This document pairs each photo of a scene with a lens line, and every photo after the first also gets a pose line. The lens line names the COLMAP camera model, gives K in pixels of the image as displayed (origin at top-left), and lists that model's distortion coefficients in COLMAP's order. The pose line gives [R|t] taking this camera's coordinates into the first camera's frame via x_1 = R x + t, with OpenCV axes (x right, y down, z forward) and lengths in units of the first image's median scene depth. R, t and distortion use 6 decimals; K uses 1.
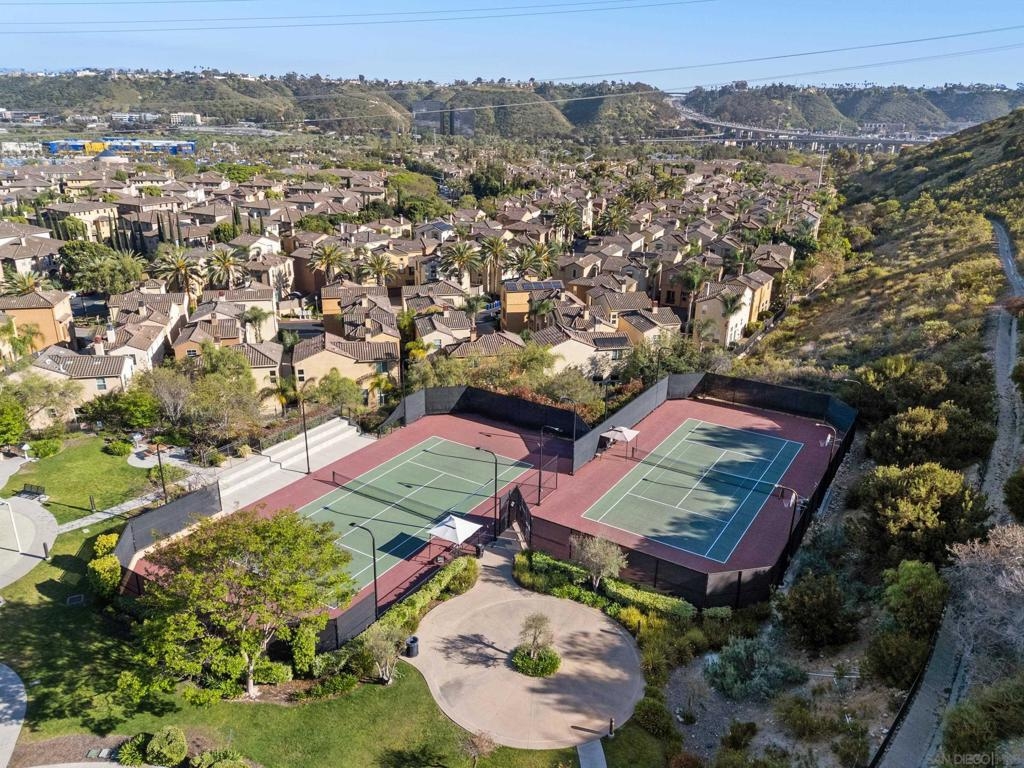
lens RADIAL K [[748.6, 0, 516.4], [0, 748.6, 385.2], [0, 0, 1]] dist [0.059147, -0.043050]
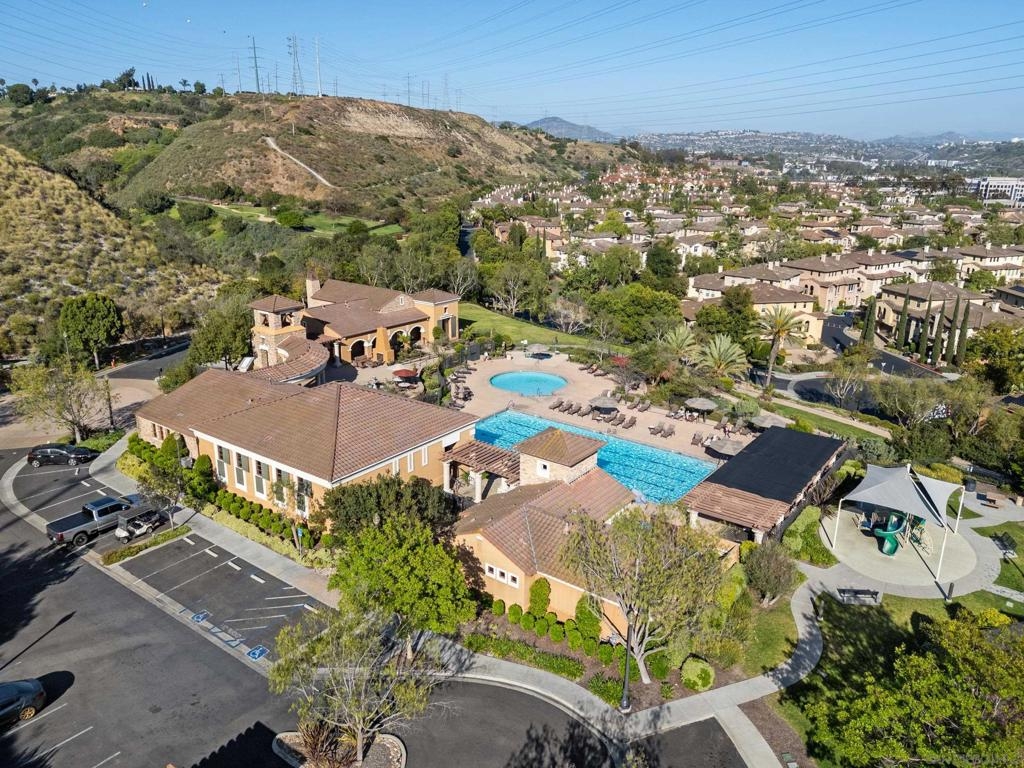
lens RADIAL K [[748.6, 0, 516.4], [0, 748.6, 385.2], [0, 0, 1]] dist [0.059147, -0.043050]
pose [[0.113069, 0.277431, -0.954069, 0.157559], [-0.361644, 0.905854, 0.220551, -0.027693], [0.925435, 0.320096, 0.202755, 0.268023]]
